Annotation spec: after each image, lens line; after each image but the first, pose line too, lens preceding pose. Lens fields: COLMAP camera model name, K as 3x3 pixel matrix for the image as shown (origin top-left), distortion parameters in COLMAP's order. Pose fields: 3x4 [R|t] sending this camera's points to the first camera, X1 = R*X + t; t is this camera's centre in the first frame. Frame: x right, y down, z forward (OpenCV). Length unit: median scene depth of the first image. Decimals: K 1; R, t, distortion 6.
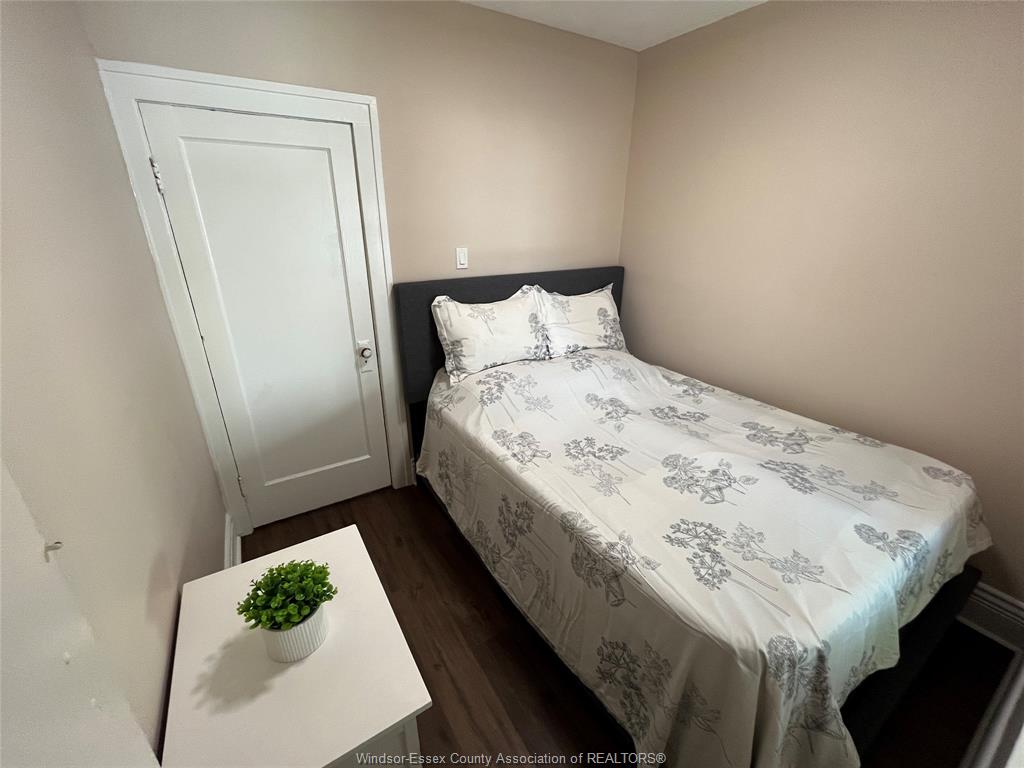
lens RADIAL K [[418.1, 0, 510.7], [0, 418.1, 384.7], [0, 0, 1]] dist [-0.001551, -0.000552]
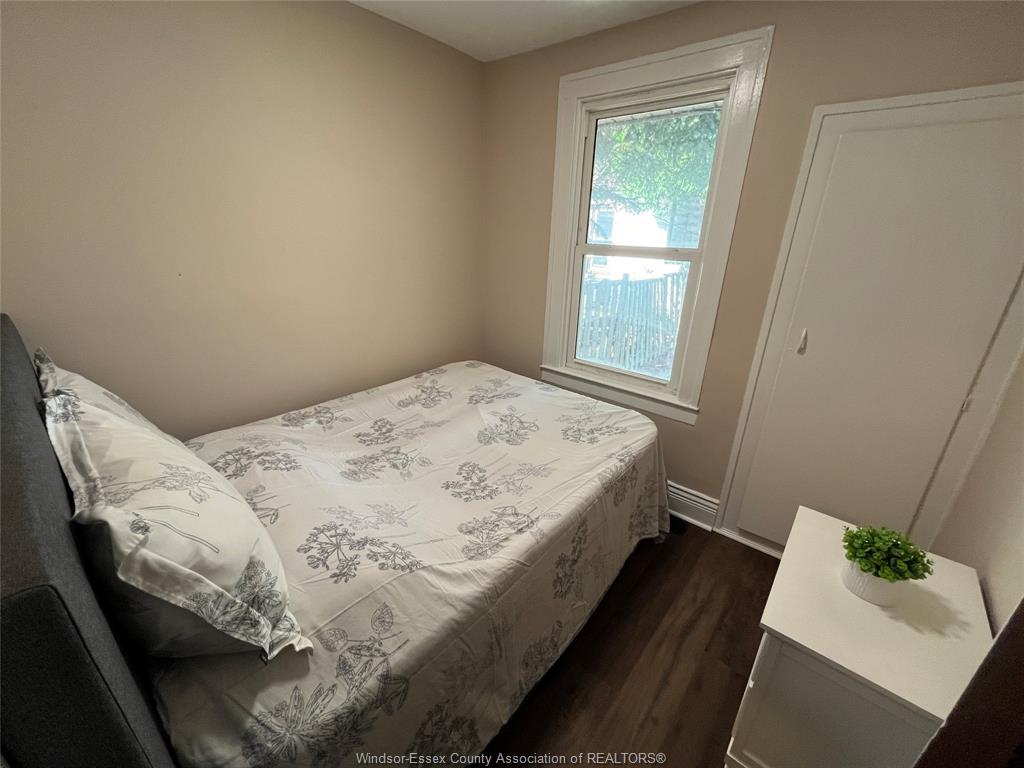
lens RADIAL K [[418.1, 0, 509.9], [0, 418.1, 384.0], [0, 0, 1]] dist [-0.001551, -0.000552]
pose [[-0.290215, -0.353091, 0.889439, -0.528347], [0.322053, 0.839190, 0.438226, -0.371710], [-0.901142, 0.413627, -0.129832, 0.912849]]
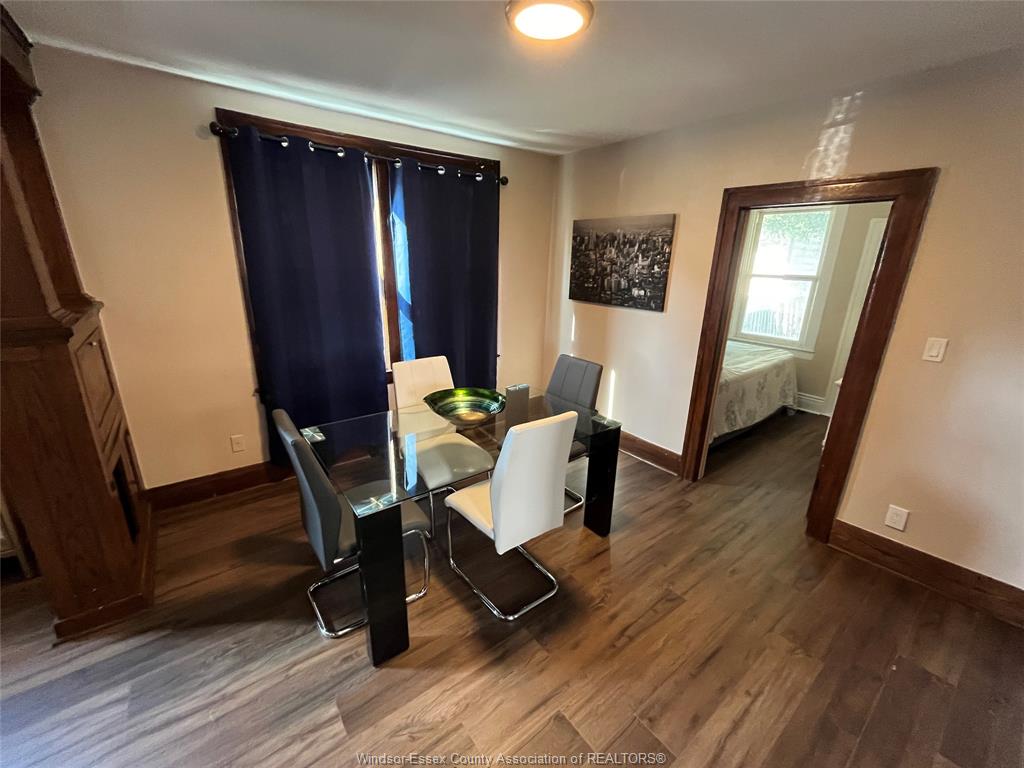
lens RADIAL K [[418.1, 0, 515.5], [0, 418.1, 383.1], [0, 0, 1]] dist [-0.001551, -0.000552]
pose [[-0.088179, -0.316036, 0.944641, -1.750407], [0.337531, 0.882751, 0.326838, -0.794773], [-0.937175, 0.347666, 0.028832, 1.852190]]
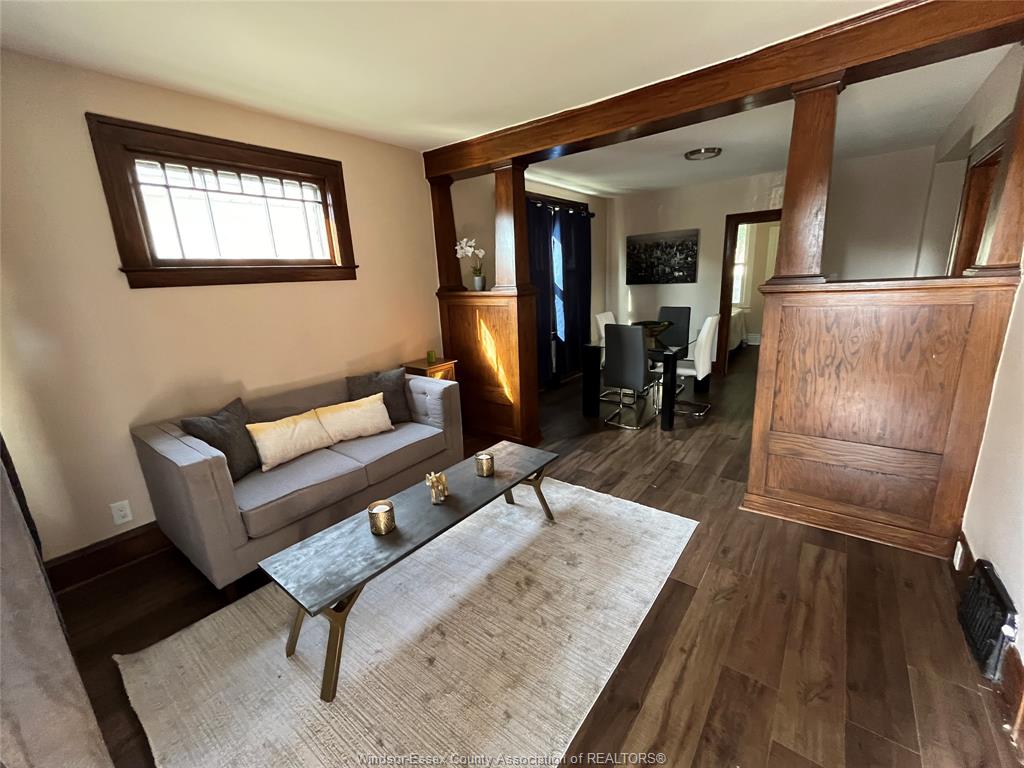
lens RADIAL K [[418.1, 0, 512.4], [0, 418.1, 386.4], [0, 0, 1]] dist [-0.001551, -0.000552]
pose [[-0.339747, -0.244841, 0.908089, -3.287956], [0.381293, 0.846761, 0.370960, -1.684943], [-0.859761, 0.472280, -0.194328, 4.498355]]
